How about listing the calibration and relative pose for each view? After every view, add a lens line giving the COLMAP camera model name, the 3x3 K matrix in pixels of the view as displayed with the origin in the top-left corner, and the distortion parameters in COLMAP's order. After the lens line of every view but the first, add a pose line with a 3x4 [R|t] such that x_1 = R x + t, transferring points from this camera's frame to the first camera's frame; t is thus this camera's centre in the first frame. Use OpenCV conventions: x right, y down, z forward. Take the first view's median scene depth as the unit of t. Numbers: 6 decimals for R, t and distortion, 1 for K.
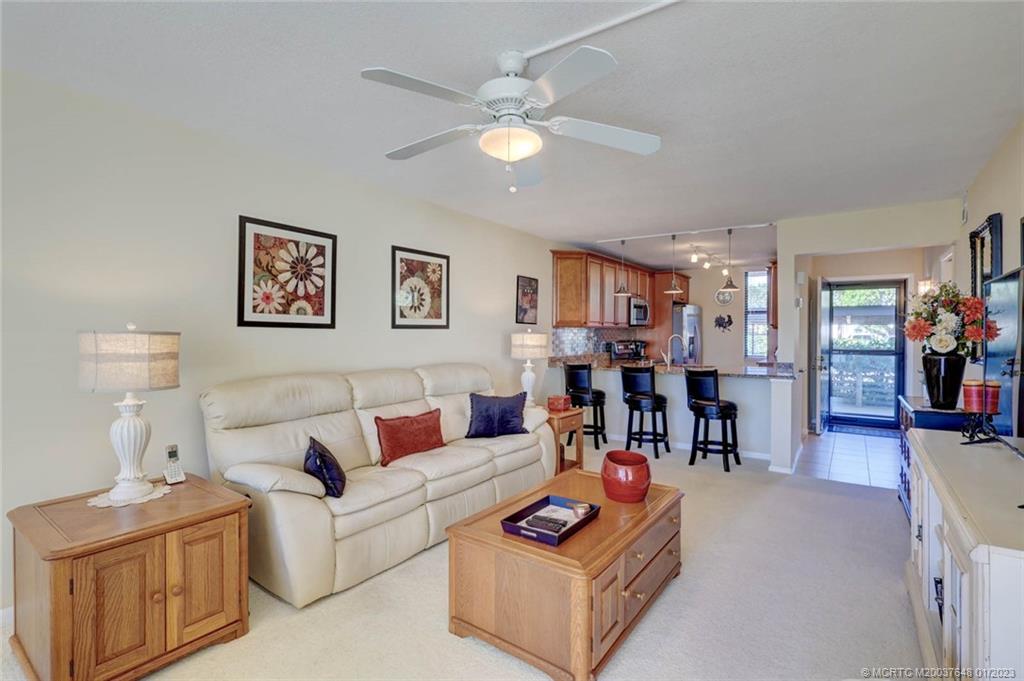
lens RADIAL K [[484.3, 0, 507.9], [0, 484.3, 337.1], [0, 0, 1]] dist [0.000618, 0.000140]
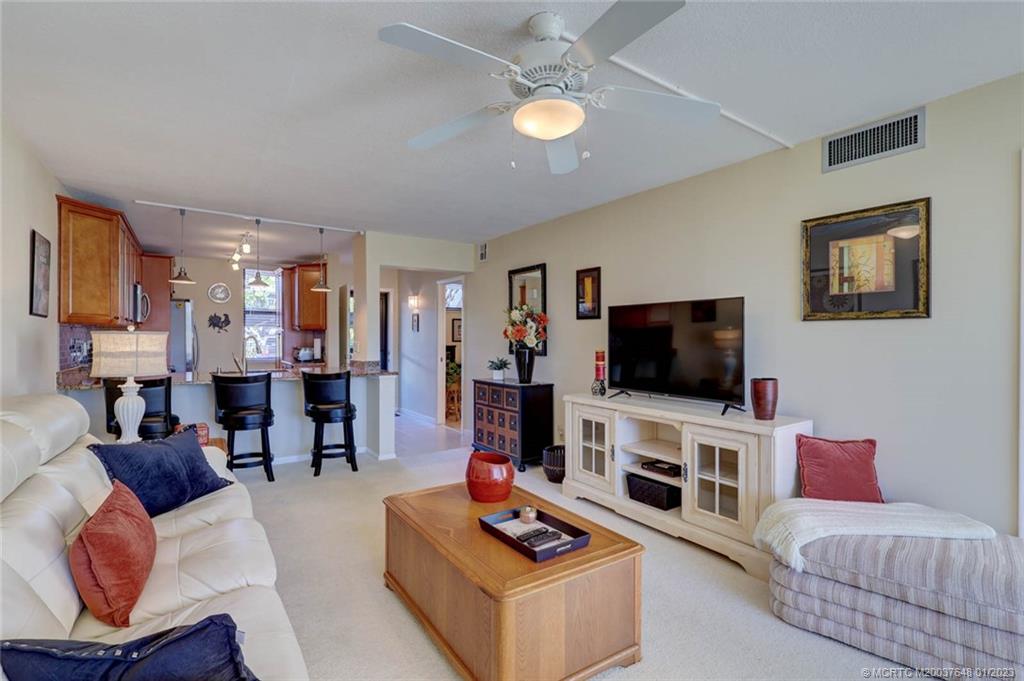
lens RADIAL K [[470.2, 0, 534.1], [0, 470.2, 339.7], [0, 0, 1]] dist [0.000216, 0.000117]
pose [[0.325217, -0.008852, 0.945598, -0.373737], [0.005882, 0.999956, 0.007338, -0.001237], [-0.945621, 0.003175, 0.325255, 0.342270]]
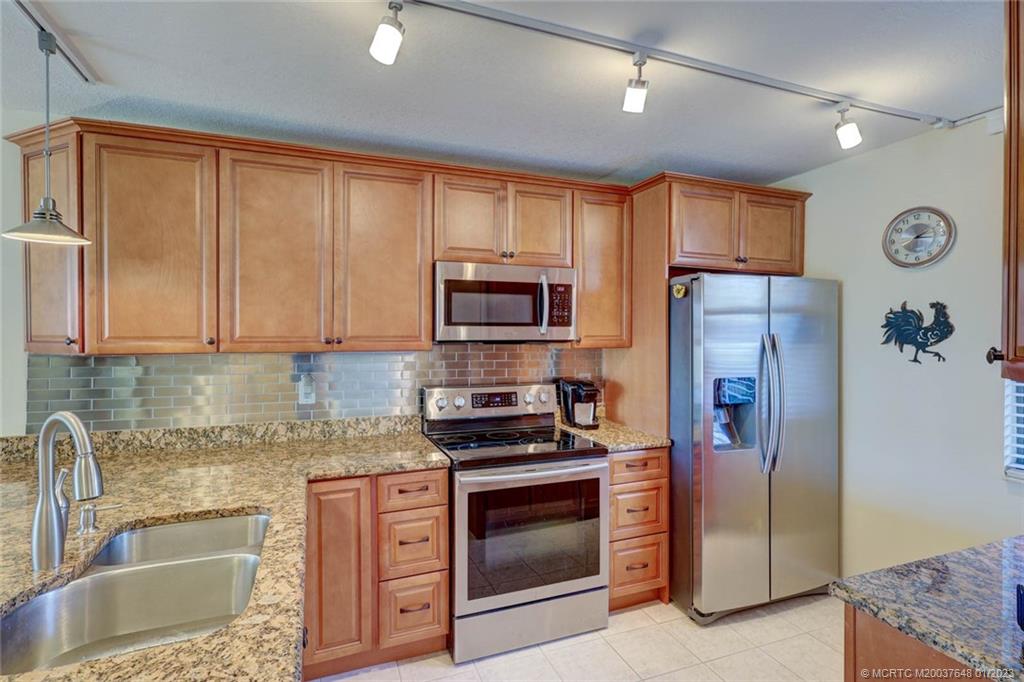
lens RADIAL K [[473.3, 0, 498.3], [0, 473.3, 336.5], [0, 0, 1]] dist [-0.000659, 0.000152]
pose [[0.823322, 0.003830, -0.567562, 0.805622], [-0.005881, 0.999981, -0.001783, -0.047840], [0.567545, 0.004806, 0.823329, 1.267476]]
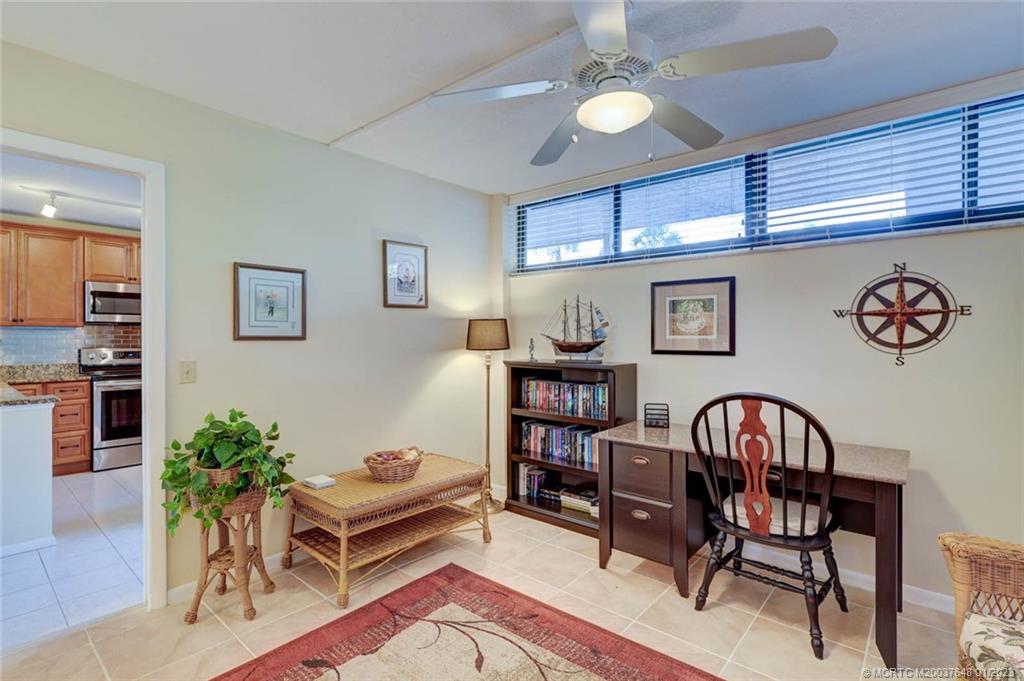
lens RADIAL K [[483.8, 0, 487.9], [0, 483.8, 339.4], [0, 0, 1]] dist [-0.004709, -0.000748]
pose [[0.992164, 0.001676, -0.124932, 1.490984], [-0.002404, 0.999981, -0.005678, 0.001708], [0.124920, 0.005934, 0.992149, 0.694991]]
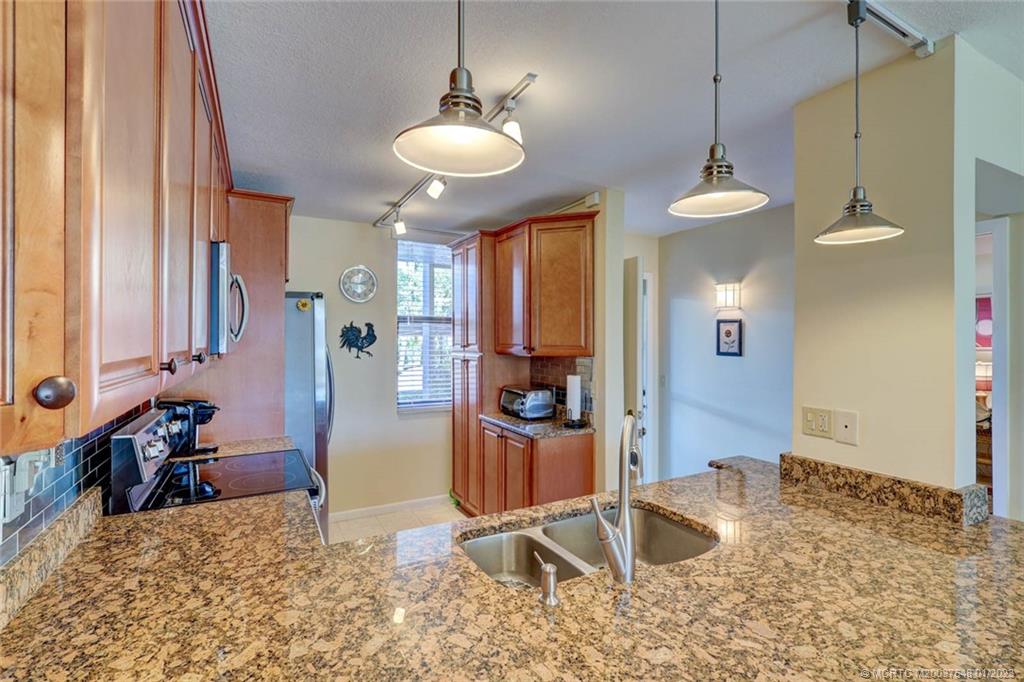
lens RADIAL K [[487.4, 0, 544.0], [0, 487.4, 339.7], [0, 0, 1]] dist [-0.000516, 0.000165]
pose [[0.427861, -0.002975, 0.903840, 0.175755], [0.010362, 0.999945, -0.001614, -0.052108], [-0.903785, 0.010056, 0.427868, 1.262985]]
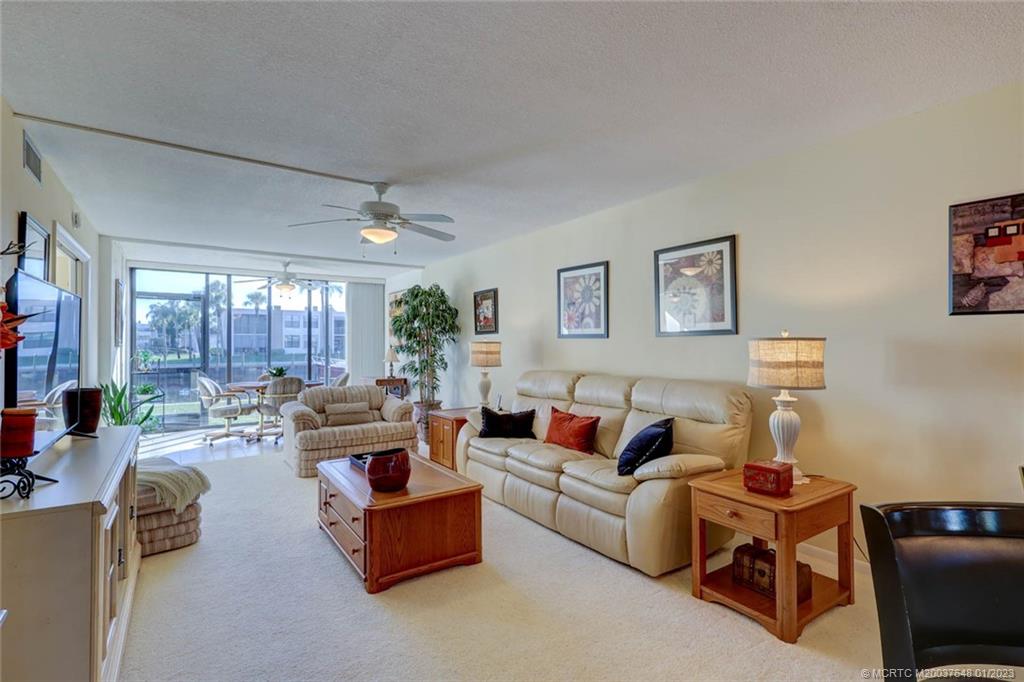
lens RADIAL K [[501.7, 0, 531.6], [0, 501.7, 343.0], [0, 0, 1]] dist [-0.005616, 0.000180]
pose [[-0.330120, -0.003182, -0.943933, 0.707864], [-0.005053, 0.999986, -0.001604, -0.001303], [0.943925, 0.004240, -0.330132, 0.979519]]
